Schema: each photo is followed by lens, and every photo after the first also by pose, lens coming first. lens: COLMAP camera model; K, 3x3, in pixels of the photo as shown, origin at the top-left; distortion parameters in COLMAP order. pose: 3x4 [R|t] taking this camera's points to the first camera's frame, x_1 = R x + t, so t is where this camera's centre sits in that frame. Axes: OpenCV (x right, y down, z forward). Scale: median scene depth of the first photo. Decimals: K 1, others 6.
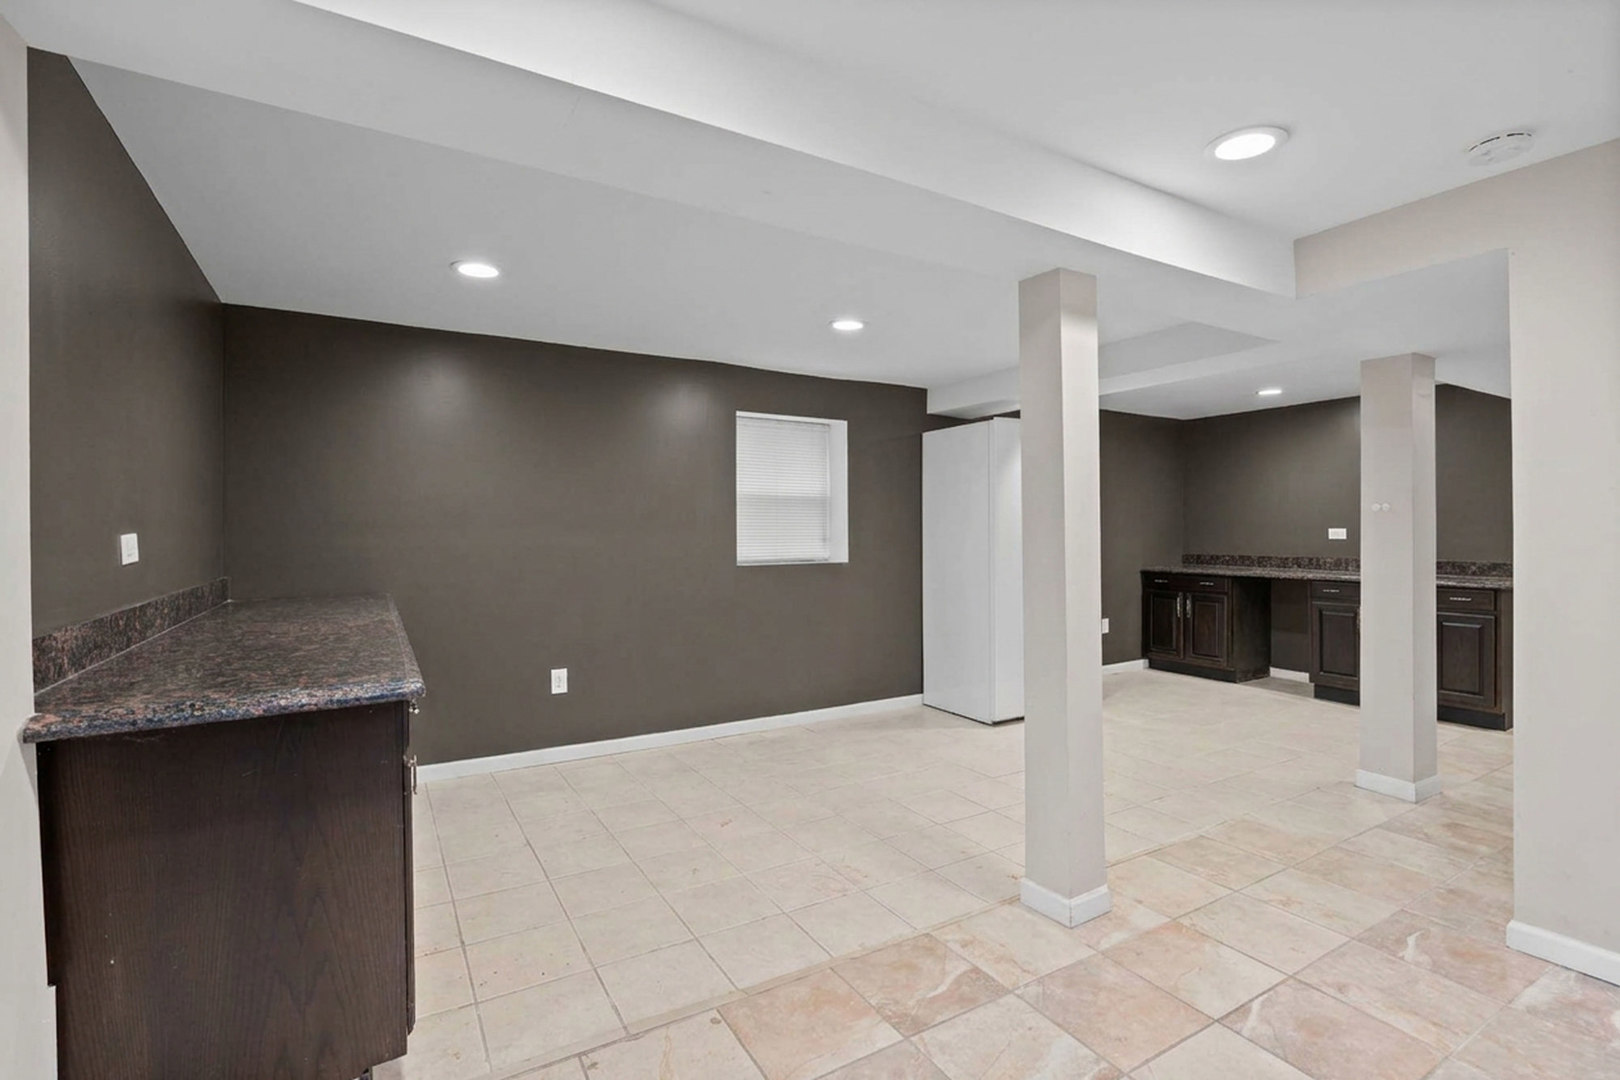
lens RADIAL K [[725.1, 0, 809.0], [0, 725.1, 533.6], [0, 0, 1]] dist [-0.003217, -0.000350]
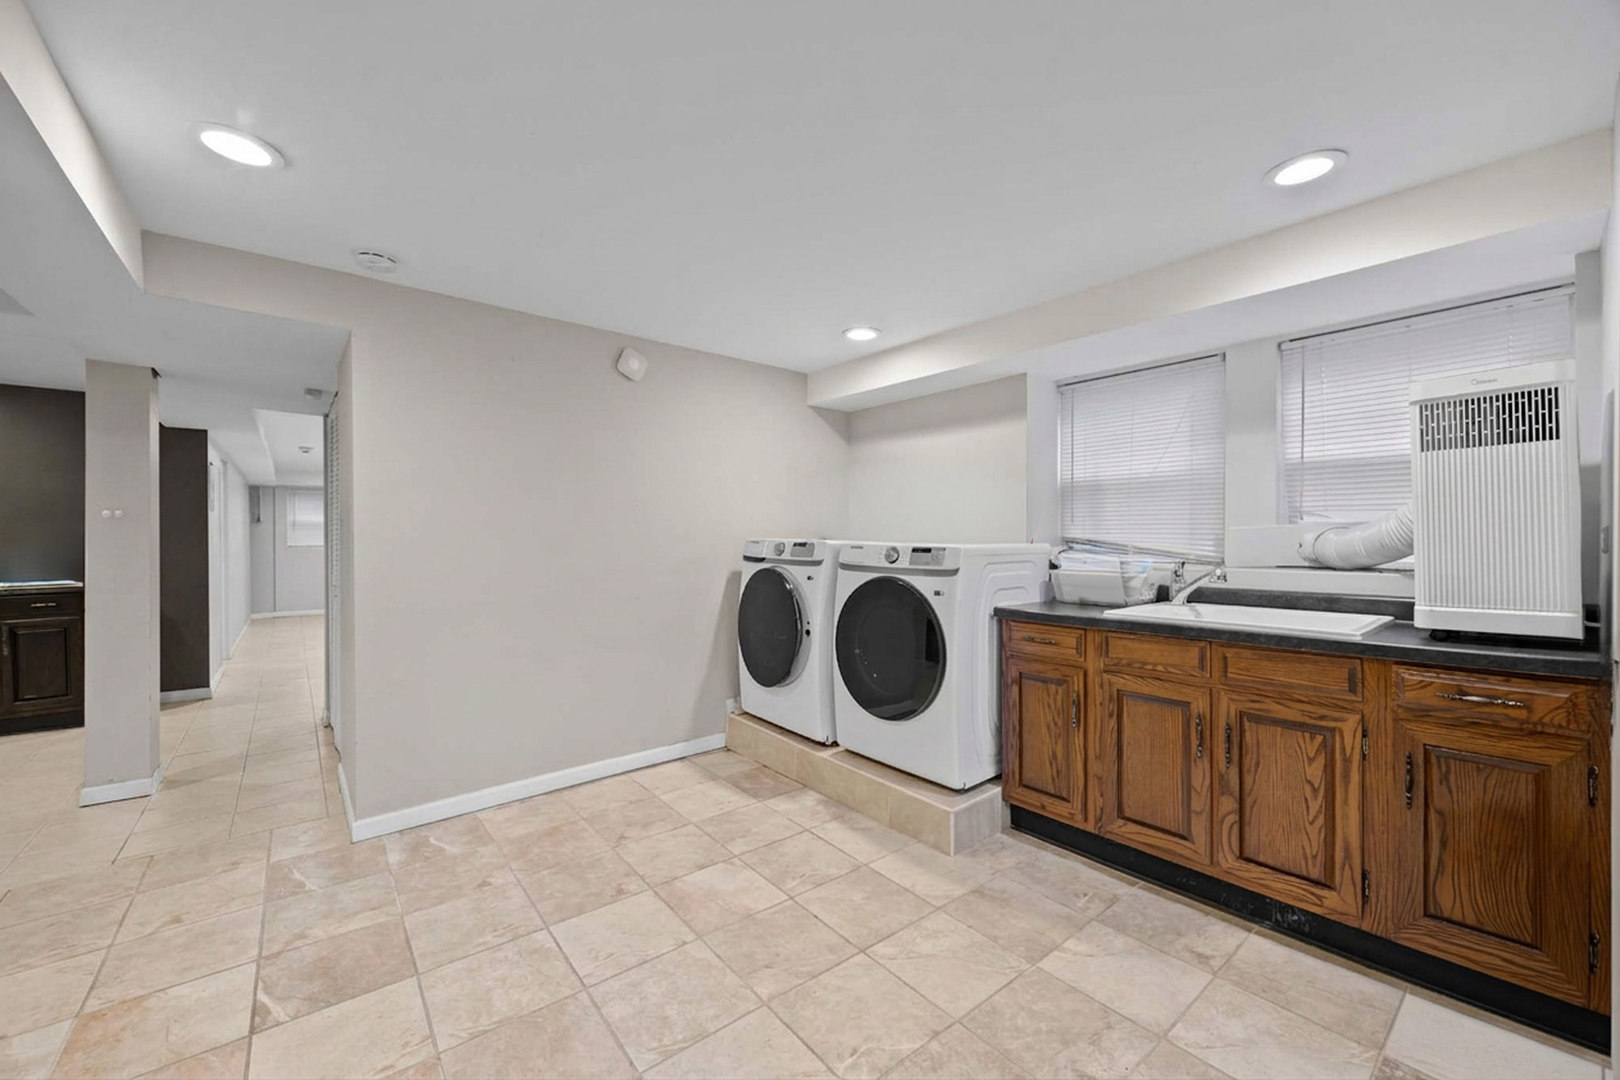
lens RADIAL K [[627.6, 0, 811.0], [0, 627.6, 537.8], [0, 0, 1]] dist [-0.001340, -0.000594]
pose [[-0.137852, 0.004685, 0.990442, -0.350237], [0.003784, 0.999984, -0.004204, 0.007297], [-0.990446, 0.003168, -0.137867, 0.333298]]
